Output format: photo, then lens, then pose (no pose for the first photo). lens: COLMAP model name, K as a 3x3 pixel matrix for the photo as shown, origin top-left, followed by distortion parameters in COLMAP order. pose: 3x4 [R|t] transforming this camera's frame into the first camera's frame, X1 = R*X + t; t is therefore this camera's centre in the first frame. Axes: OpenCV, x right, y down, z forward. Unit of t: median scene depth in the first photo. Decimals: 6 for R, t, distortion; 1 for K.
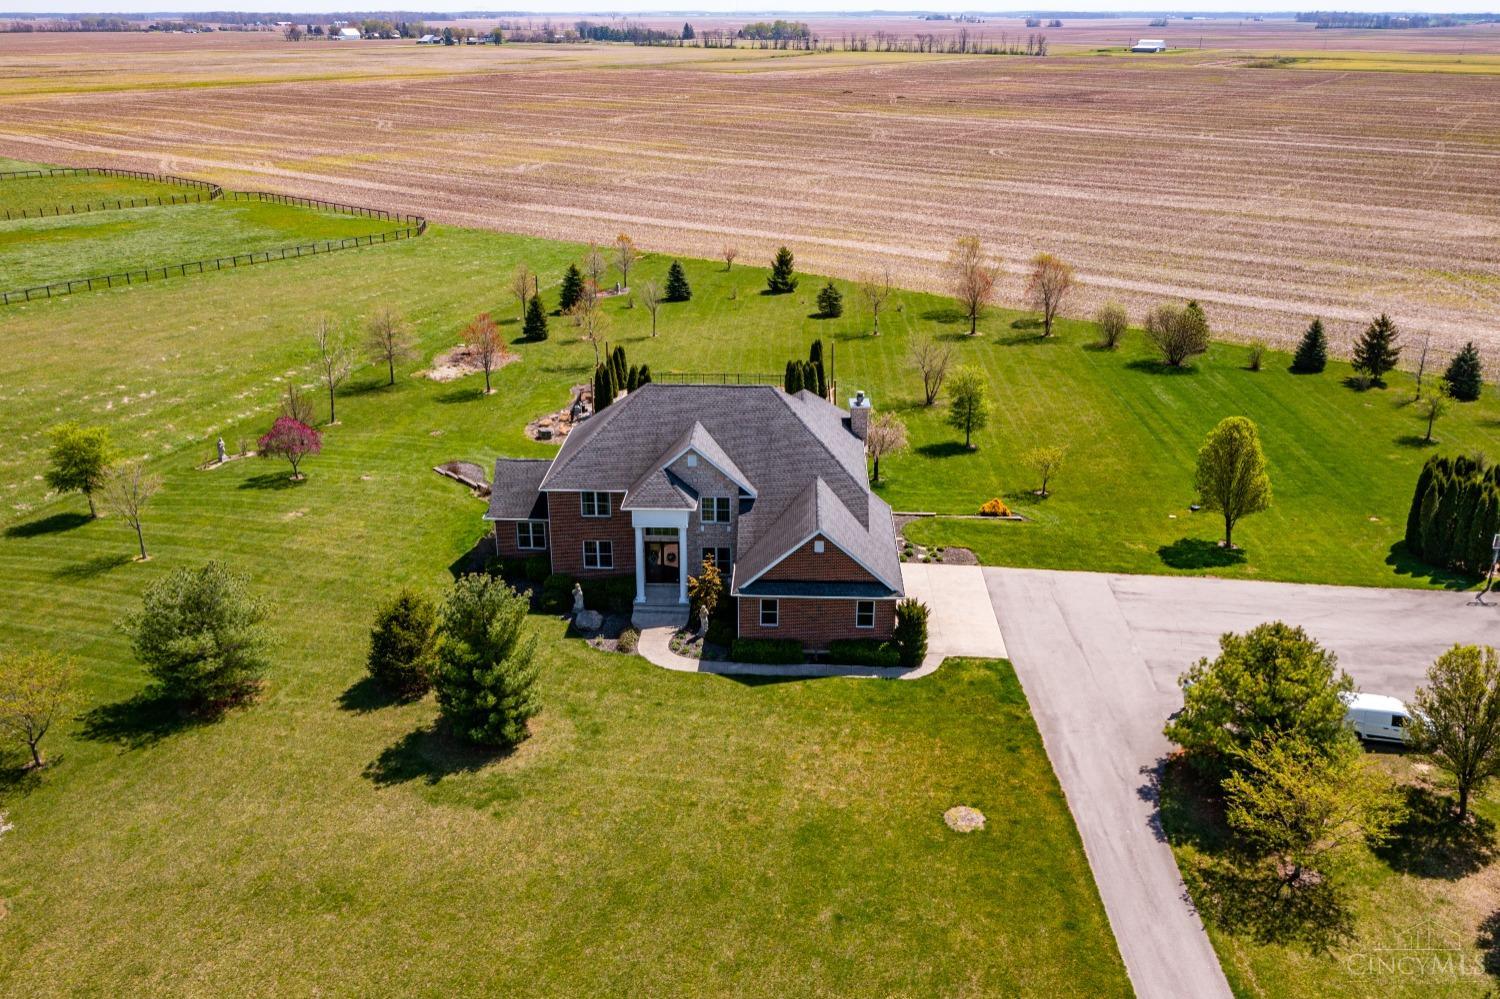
lens RADIAL K [[1180.3, 0, 751.6], [0, 1180.3, 404.0], [0, 0, 1]] dist [0.000507, 0.006461]
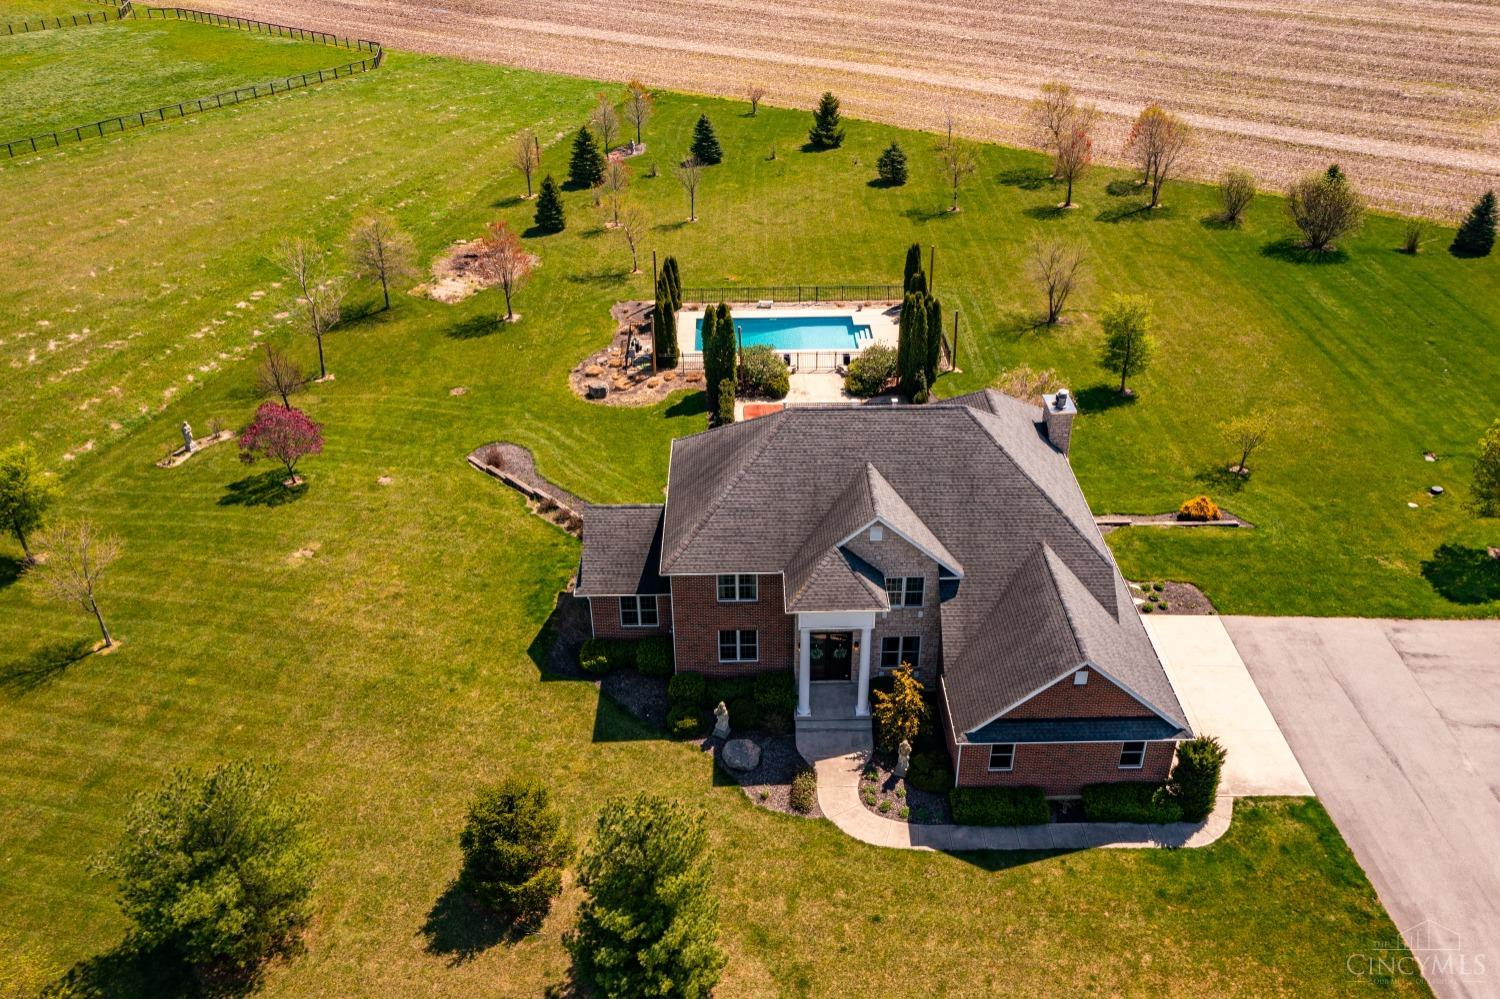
lens RADIAL K [[1180.3, 0, 751.6], [0, 1180.3, 404.0], [0, 0, 1]] dist [0.000507, 0.006461]
pose [[0.998811, -0.028282, 0.039720, -0.109598], [0.020456, 0.982494, 0.185166, -0.117838], [-0.044262, -0.184133, 0.981904, 0.226229]]
